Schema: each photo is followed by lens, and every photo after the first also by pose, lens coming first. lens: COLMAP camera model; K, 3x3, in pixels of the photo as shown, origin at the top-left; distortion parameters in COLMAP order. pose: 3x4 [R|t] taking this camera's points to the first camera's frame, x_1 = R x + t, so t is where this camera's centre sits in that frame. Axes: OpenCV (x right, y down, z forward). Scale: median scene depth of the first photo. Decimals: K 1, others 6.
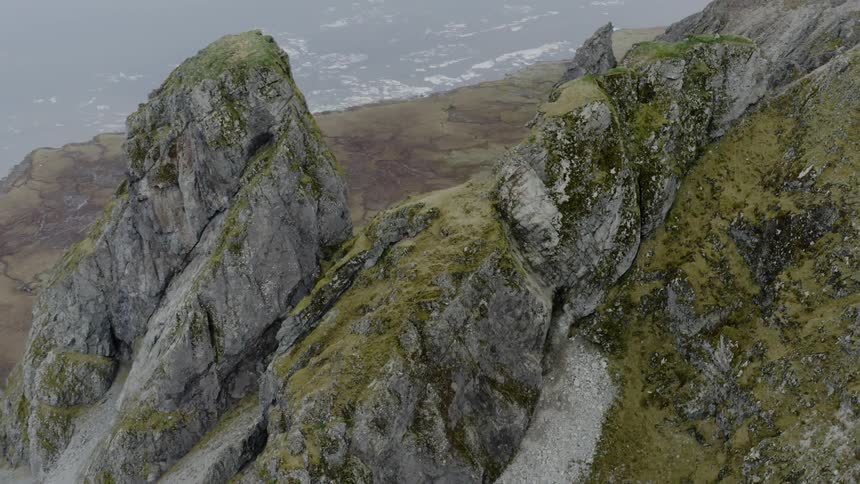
lens RADIAL K [[975.1, 0, 430.0], [0, 975.1, 242.0], [0, 0, 1]] dist [-0.159474, -0.045926]
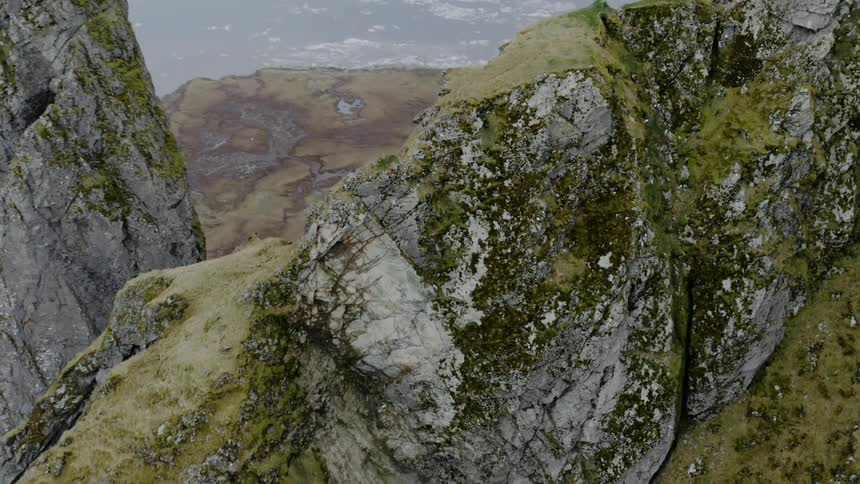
lens RADIAL K [[975.1, 0, 430.0], [0, 975.1, 242.0], [0, 0, 1]] dist [-0.159474, -0.045926]
pose [[0.967402, 0.113433, -0.226421, 0.203950], [-0.102257, 0.992915, 0.060533, -0.094790], [0.231683, -0.035407, 0.972147, 0.609110]]
